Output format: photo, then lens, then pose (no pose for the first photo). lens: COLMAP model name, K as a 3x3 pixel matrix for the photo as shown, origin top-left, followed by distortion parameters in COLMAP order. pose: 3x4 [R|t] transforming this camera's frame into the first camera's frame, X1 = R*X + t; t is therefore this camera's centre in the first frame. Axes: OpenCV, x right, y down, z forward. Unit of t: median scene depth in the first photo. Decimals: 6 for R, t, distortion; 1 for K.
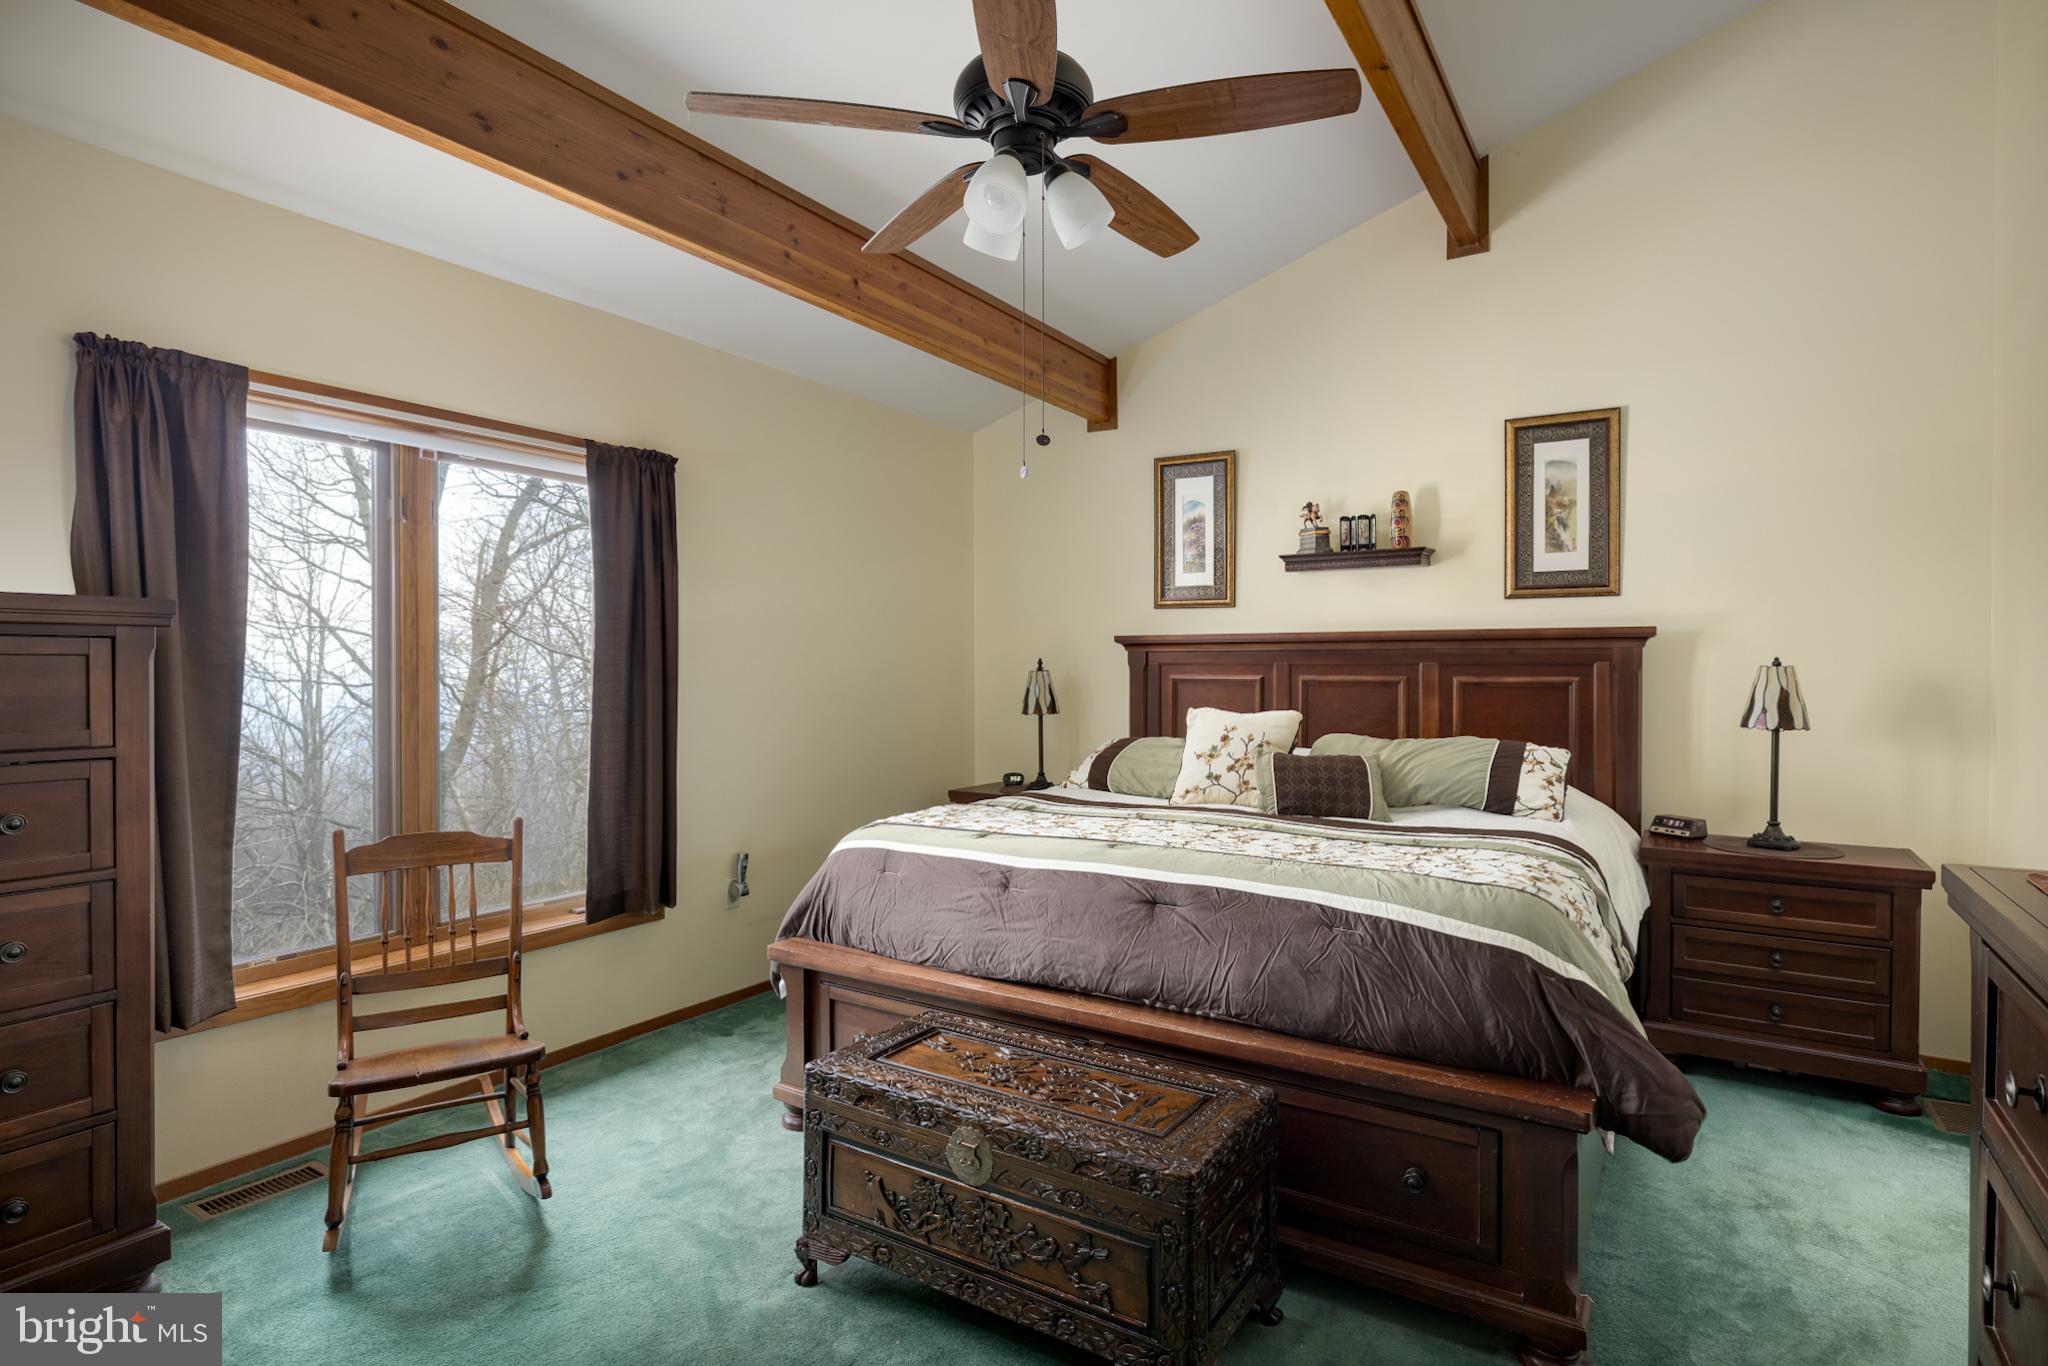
lens RADIAL K [[1054.2, 0, 1026.9], [0, 1054.2, 676.4], [0, 0, 1]] dist [-0.008646, 0.003388]
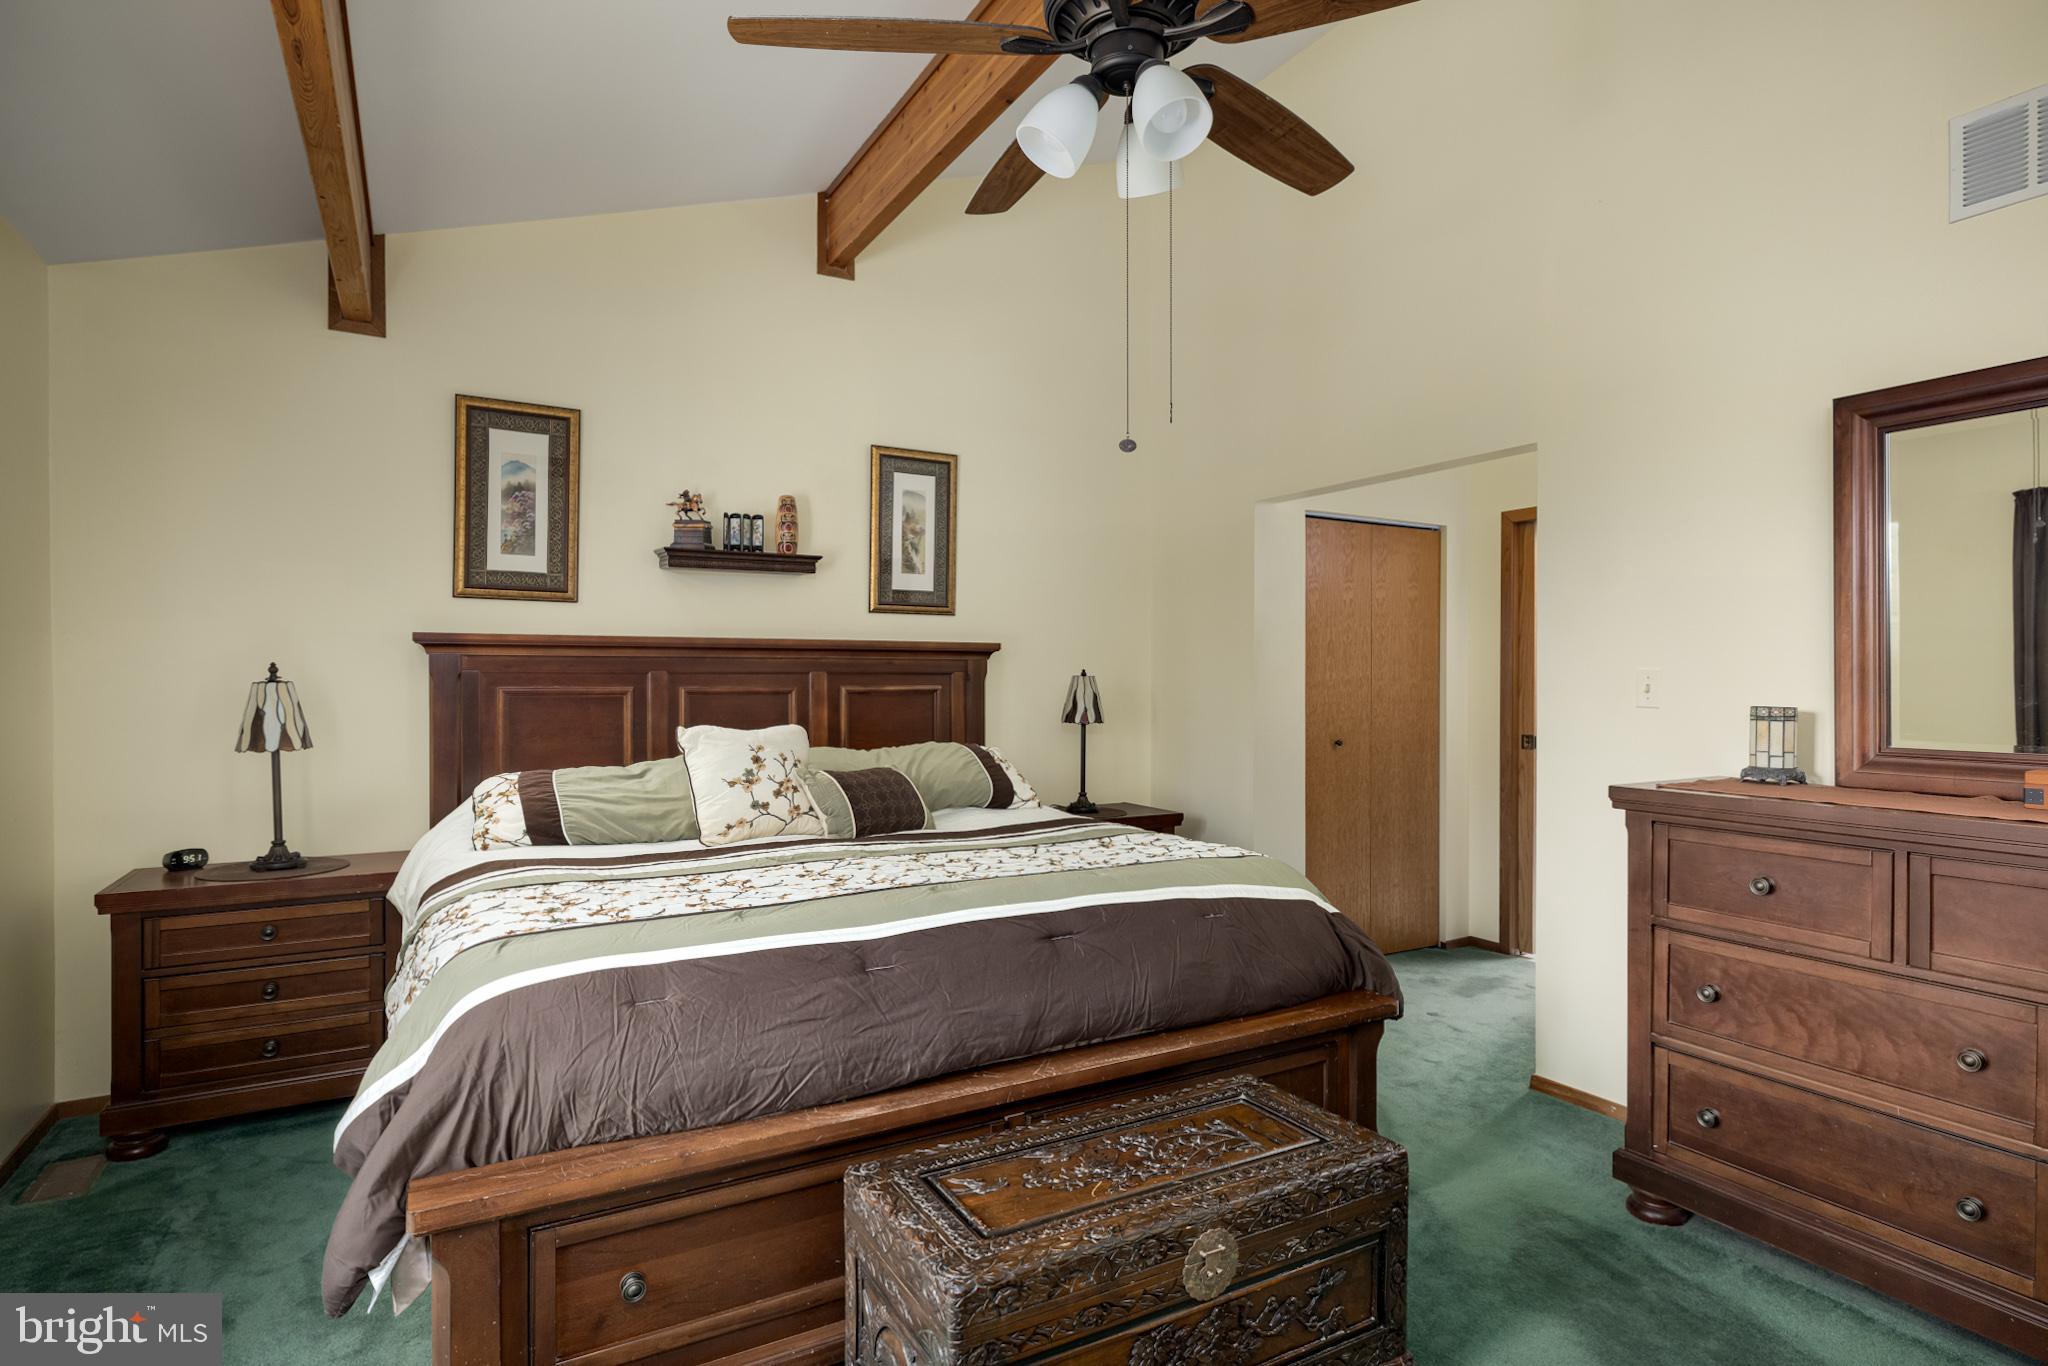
lens RADIAL K [[1054.2, 0, 1026.3], [0, 1054.2, 689.6], [0, 0, 1]] dist [-0.008646, 0.003388]
pose [[0.464382, -0.010367, 0.885574, -0.421225], [0.008046, 0.999940, 0.007486, -0.002474], [-0.885598, 0.003649, 0.464437, 0.367221]]
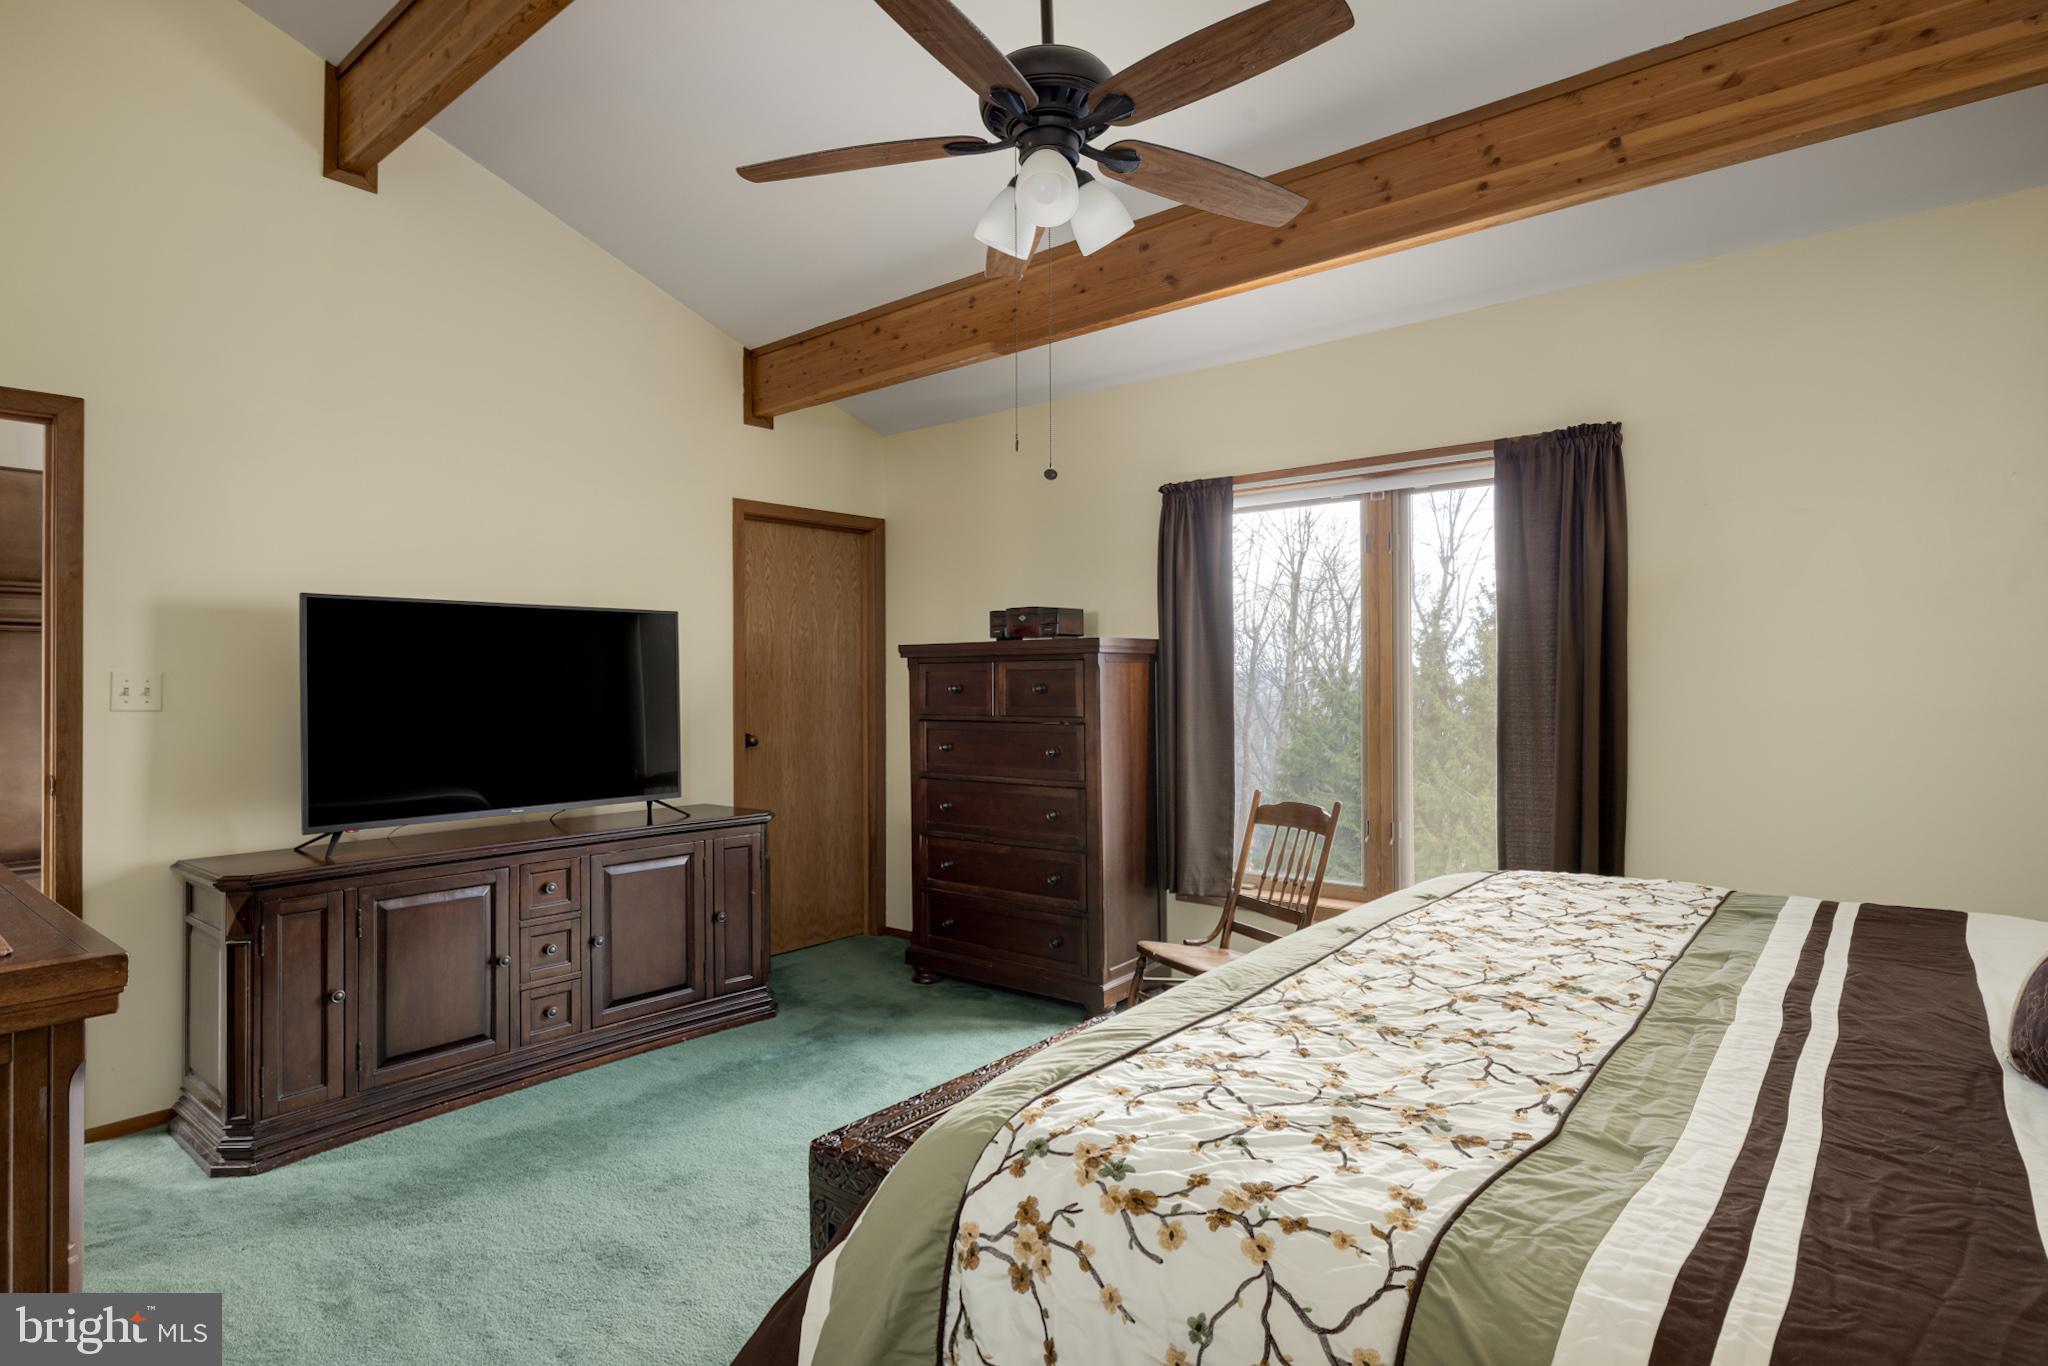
lens RADIAL K [[1054.2, 0, 1026.5], [0, 1054.2, 673.5], [0, 0, 1]] dist [-0.008646, 0.003388]
pose [[-0.122471, -0.003944, -0.992464, 1.320306], [0.000949, 0.999991, -0.004092, -0.006445], [0.992472, -0.001443, -0.122467, 1.478028]]
